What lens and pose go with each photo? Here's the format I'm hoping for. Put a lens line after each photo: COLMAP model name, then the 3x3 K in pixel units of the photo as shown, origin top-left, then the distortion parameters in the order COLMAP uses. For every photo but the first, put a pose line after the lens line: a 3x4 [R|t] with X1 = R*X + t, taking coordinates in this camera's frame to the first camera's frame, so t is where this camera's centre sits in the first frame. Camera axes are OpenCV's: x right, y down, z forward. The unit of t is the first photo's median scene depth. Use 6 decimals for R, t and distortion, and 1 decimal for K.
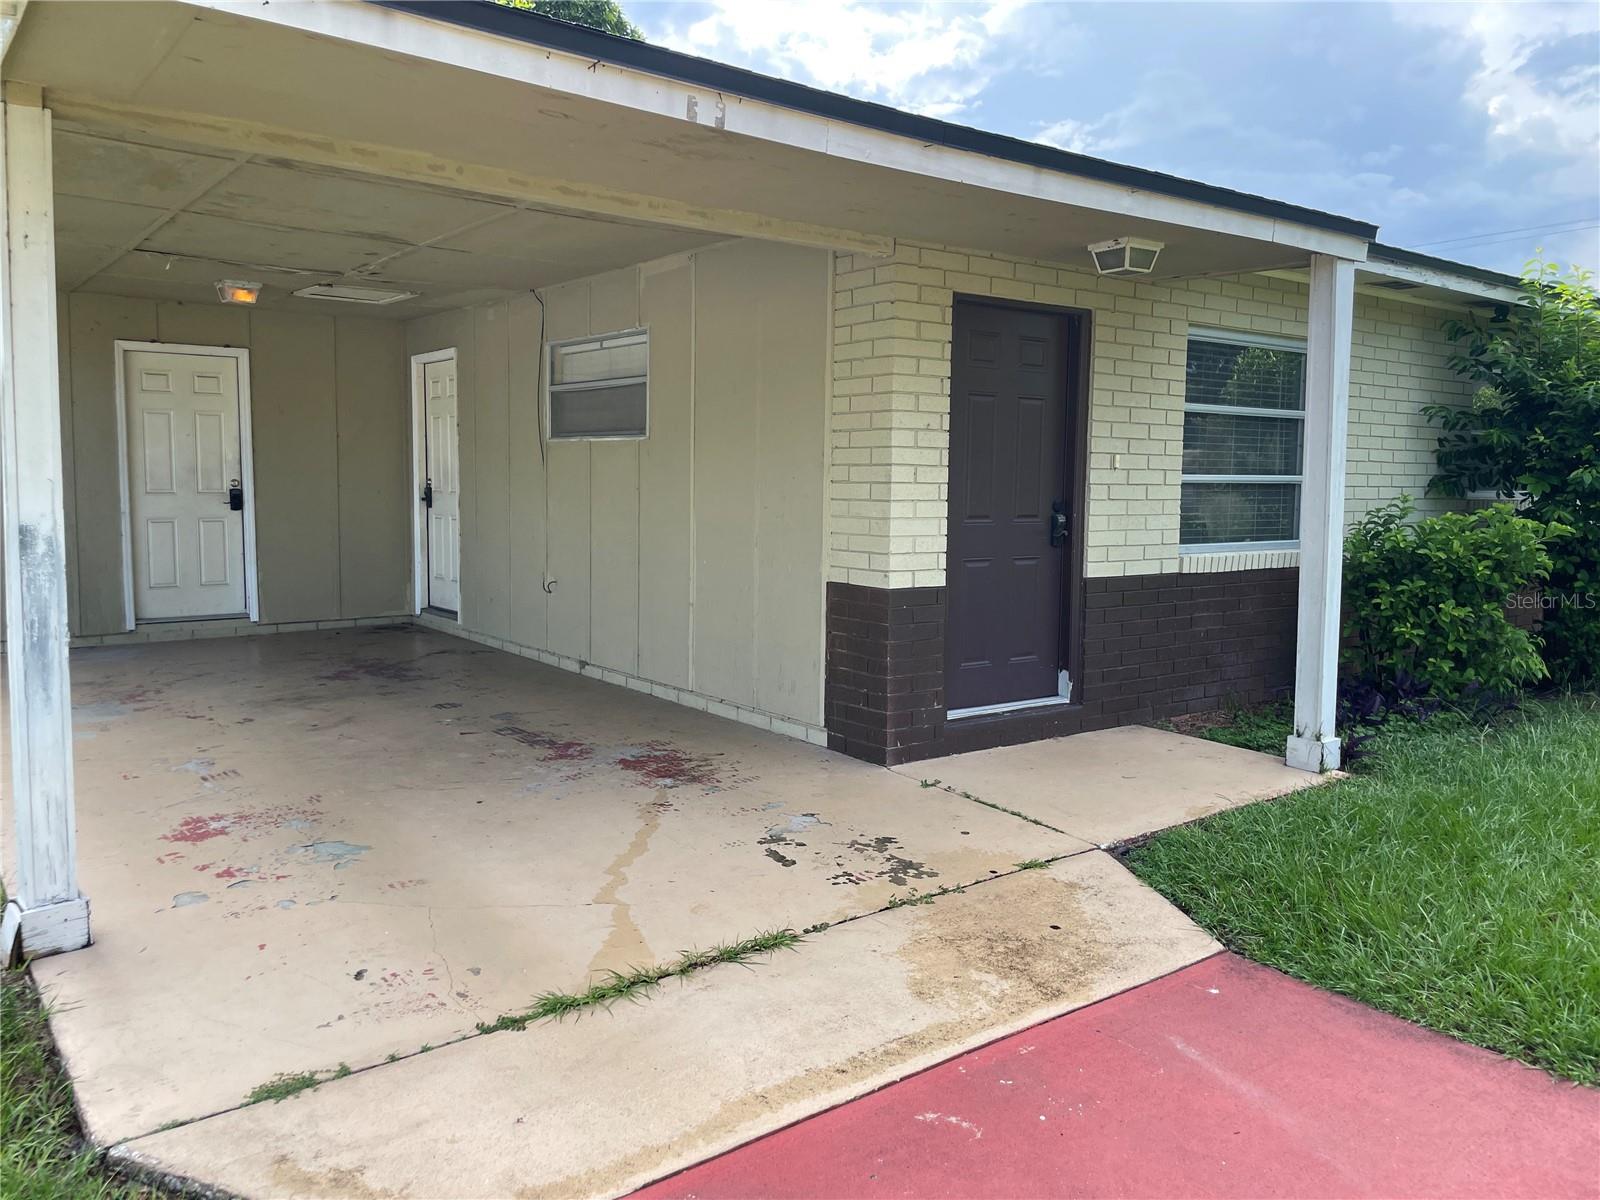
lens RADIAL K [[1226.5, 0, 806.9], [0, 1226.5, 599.2], [0, 0, 1]] dist [0.120691, -0.195777]
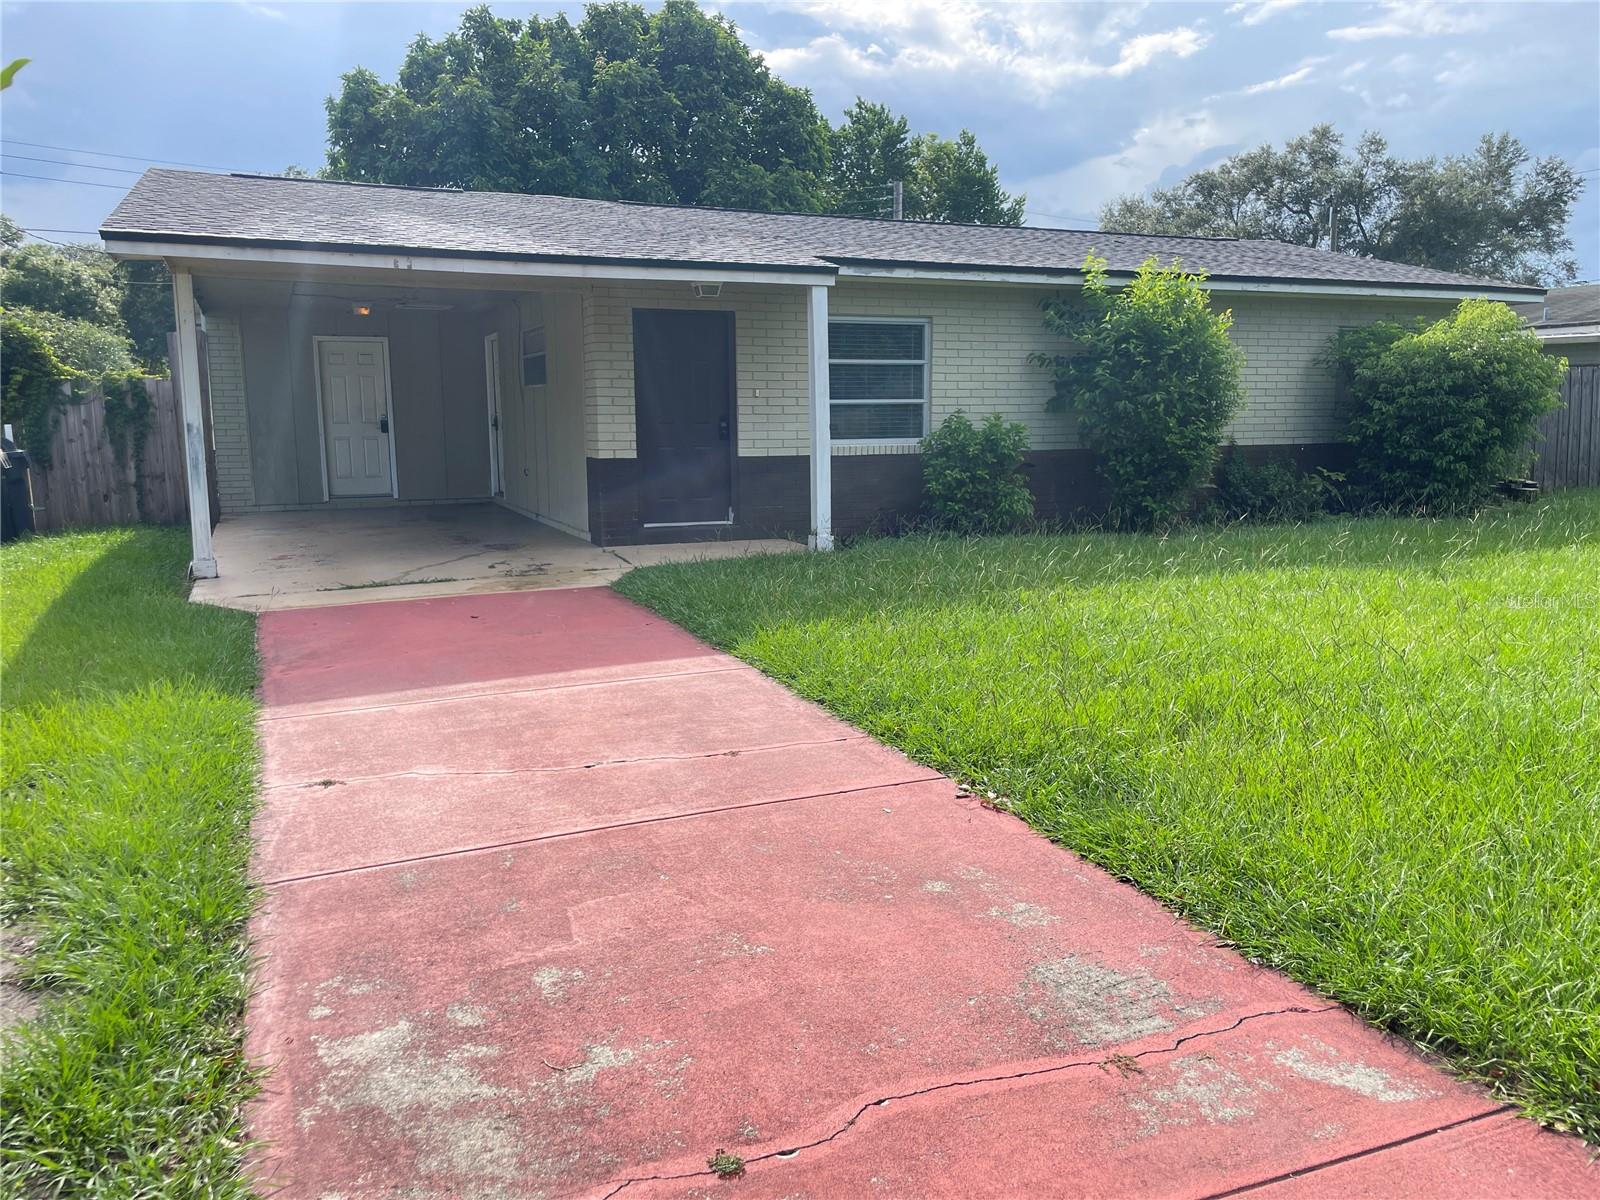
lens RADIAL K [[1226.5, 0, 806.9], [0, 1226.5, 599.2], [0, 0, 1]] dist [0.120691, -0.195777]
pose [[0.970268, 0.015957, -0.241508, 0.663041], [-0.004418, 0.998826, 0.048245, 0.091798], [0.241994, -0.045743, 0.969199, -0.663778]]
